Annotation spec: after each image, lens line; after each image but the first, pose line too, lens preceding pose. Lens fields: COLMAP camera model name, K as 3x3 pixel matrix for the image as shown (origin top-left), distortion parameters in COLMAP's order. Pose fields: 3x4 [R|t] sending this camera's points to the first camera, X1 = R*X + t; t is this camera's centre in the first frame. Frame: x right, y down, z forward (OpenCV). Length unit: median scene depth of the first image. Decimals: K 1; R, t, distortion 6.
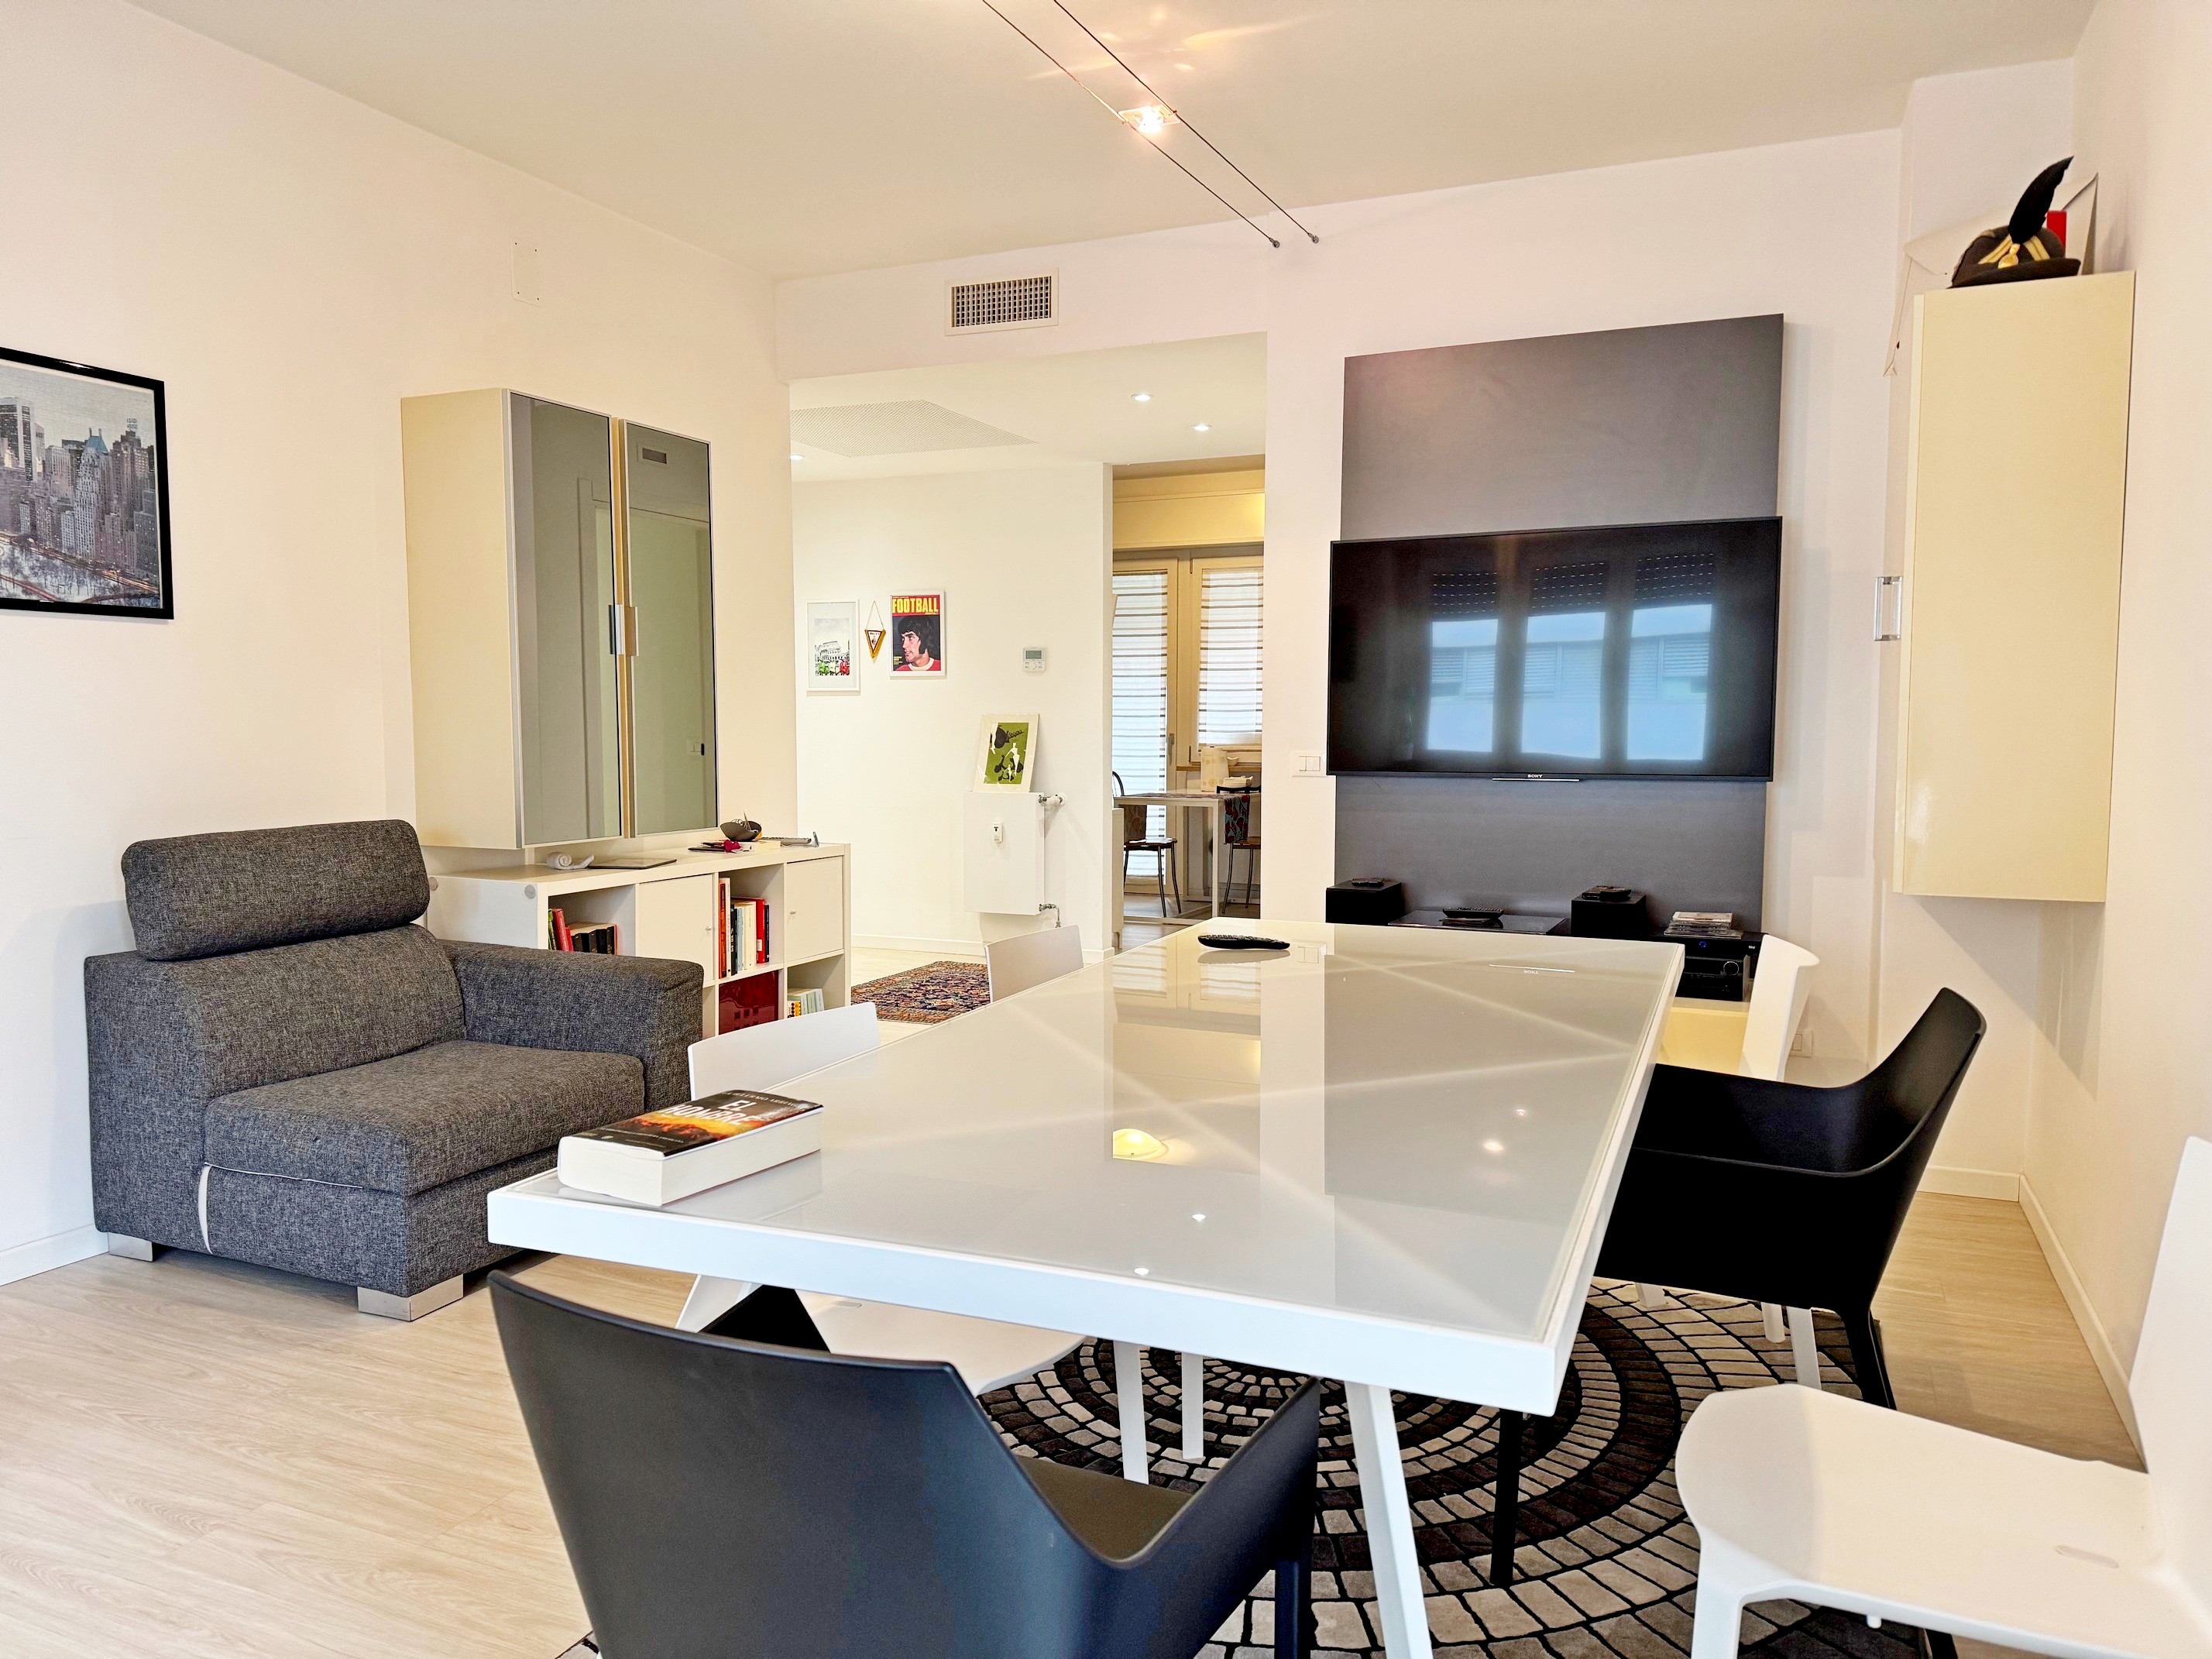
lens RADIAL K [[1550.6, 0, 1107.3], [0, 1550.6, 831.6], [0, 0, 1]] dist [0.025123, -0.017200]
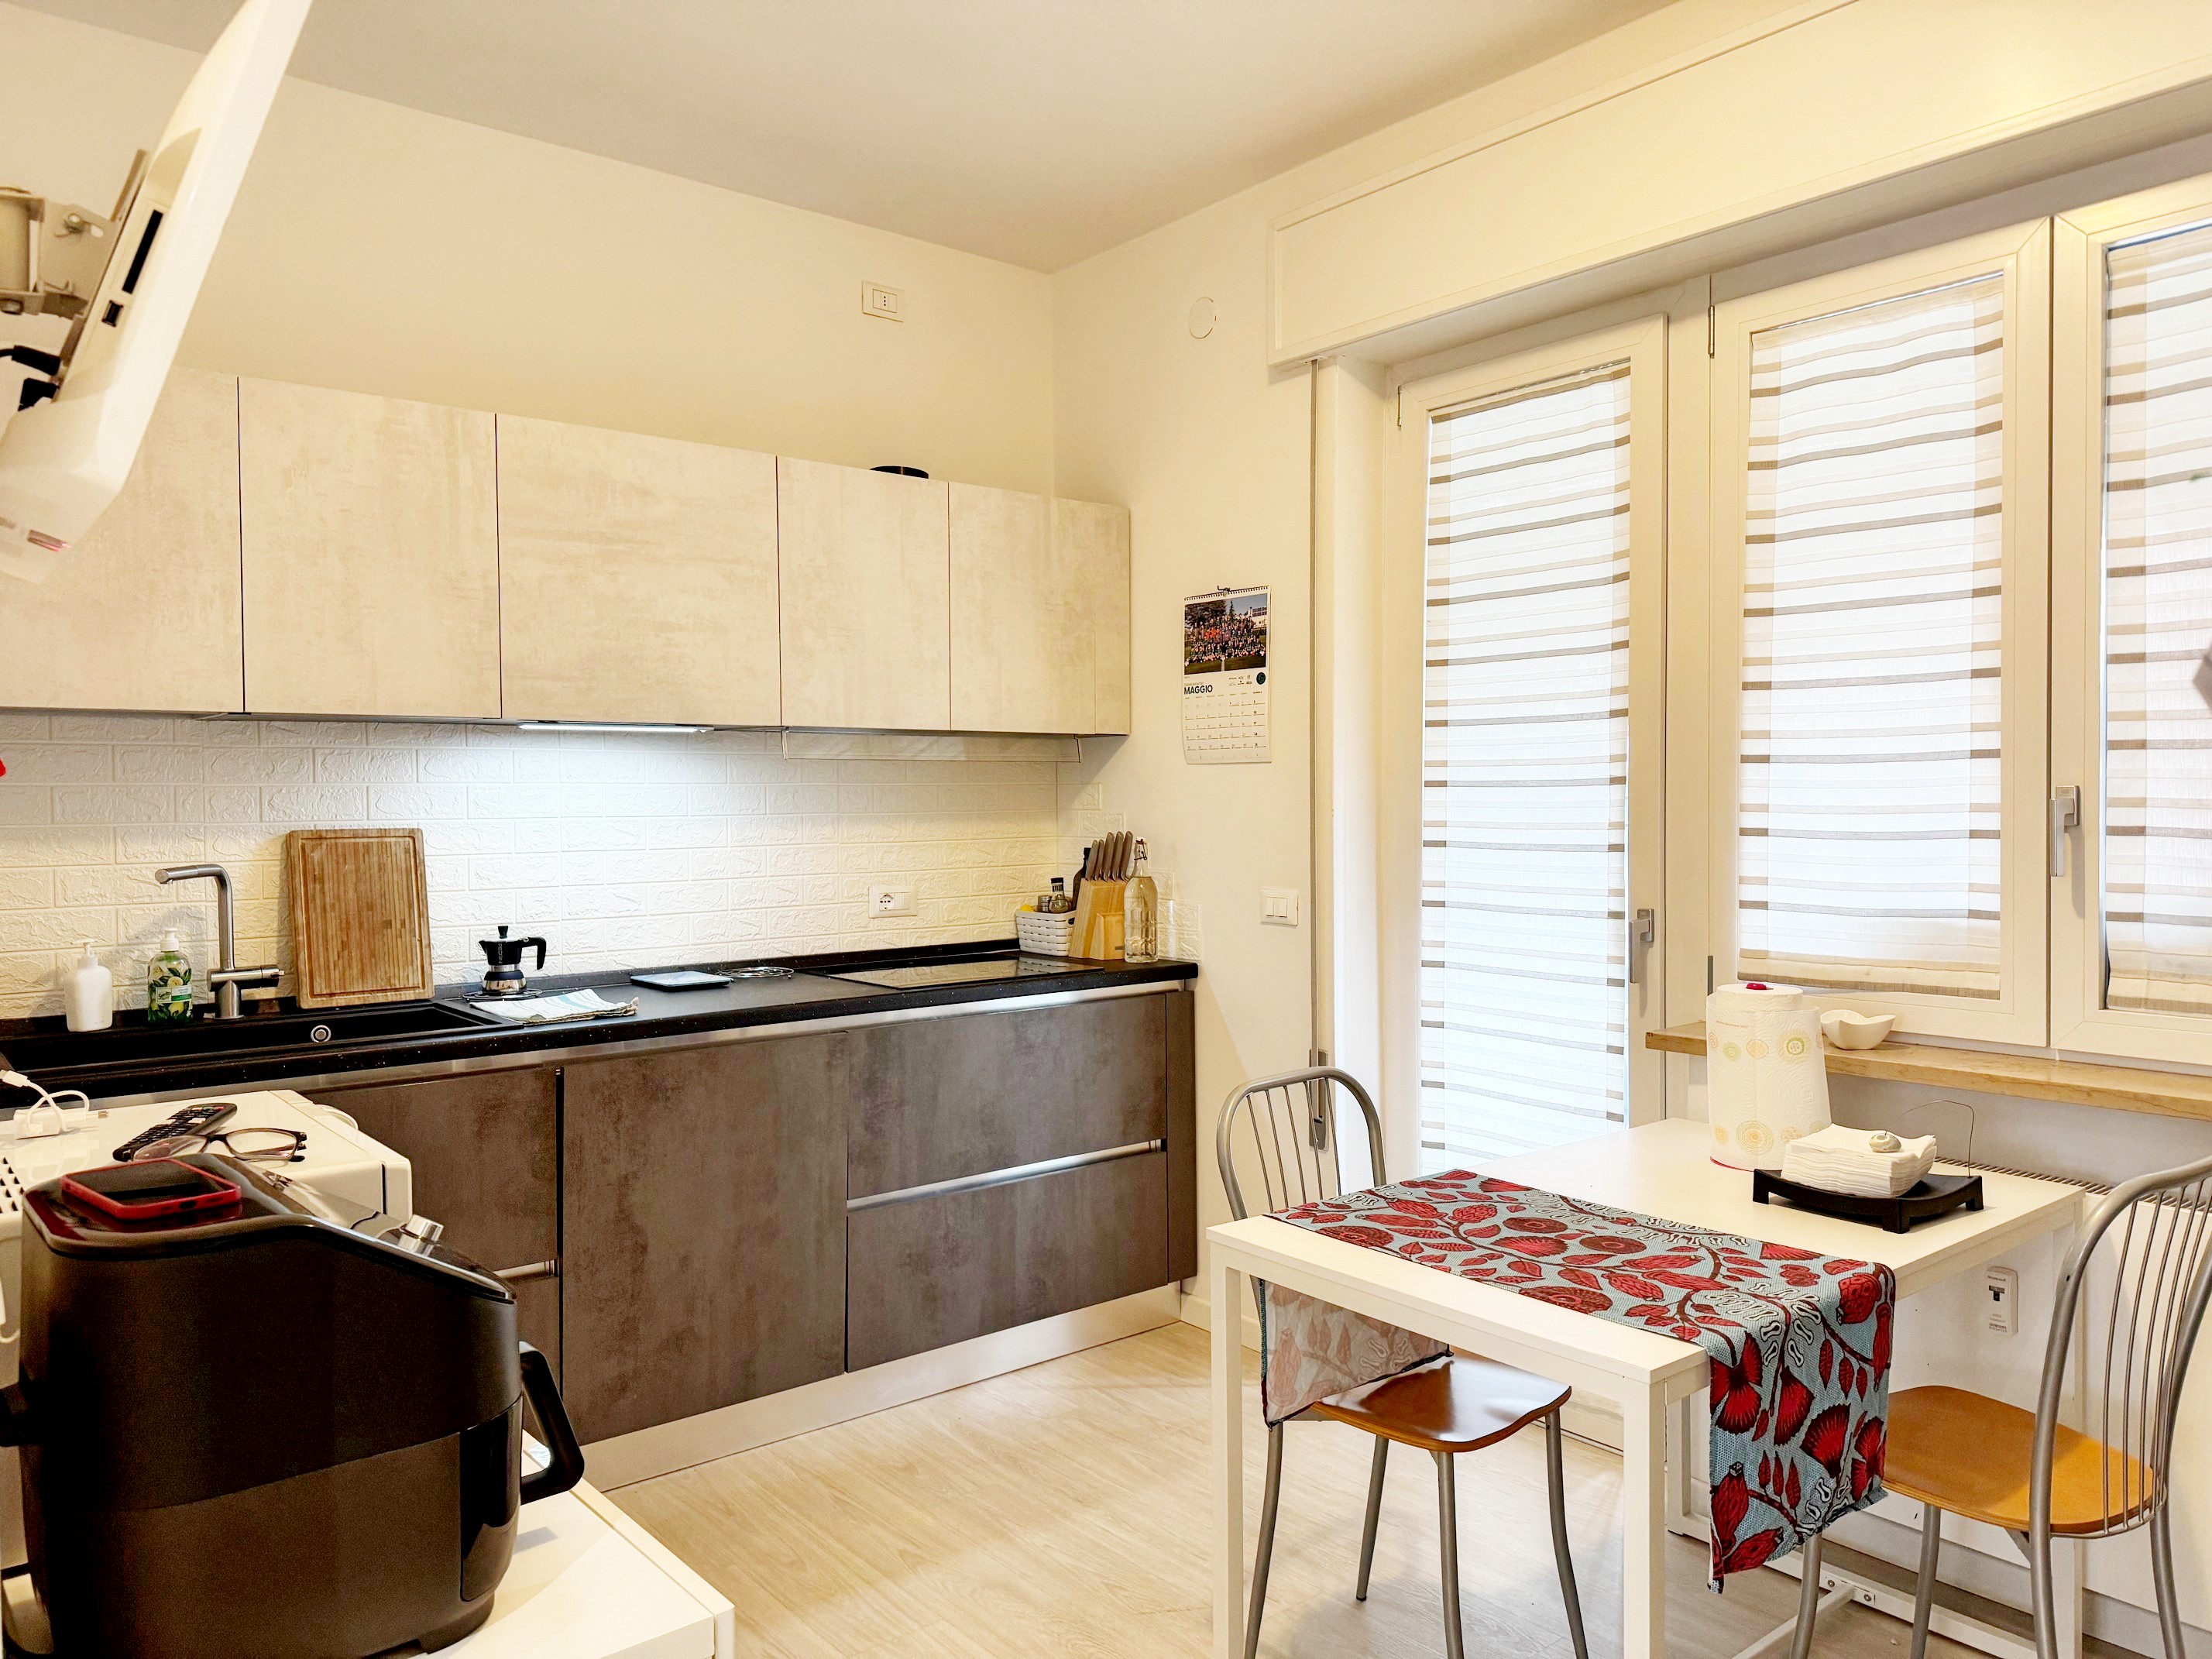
lens RADIAL K [[1550.6, 0, 1101.2], [0, 1550.6, 824.7], [0, 0, 1]] dist [0.025123, -0.017200]
pose [[0.893031, 0.000427, -0.449995, 0.082432], [-0.026550, 0.998308, -0.051741, -0.061275], [0.449211, 0.058154, 0.891531, 0.691661]]
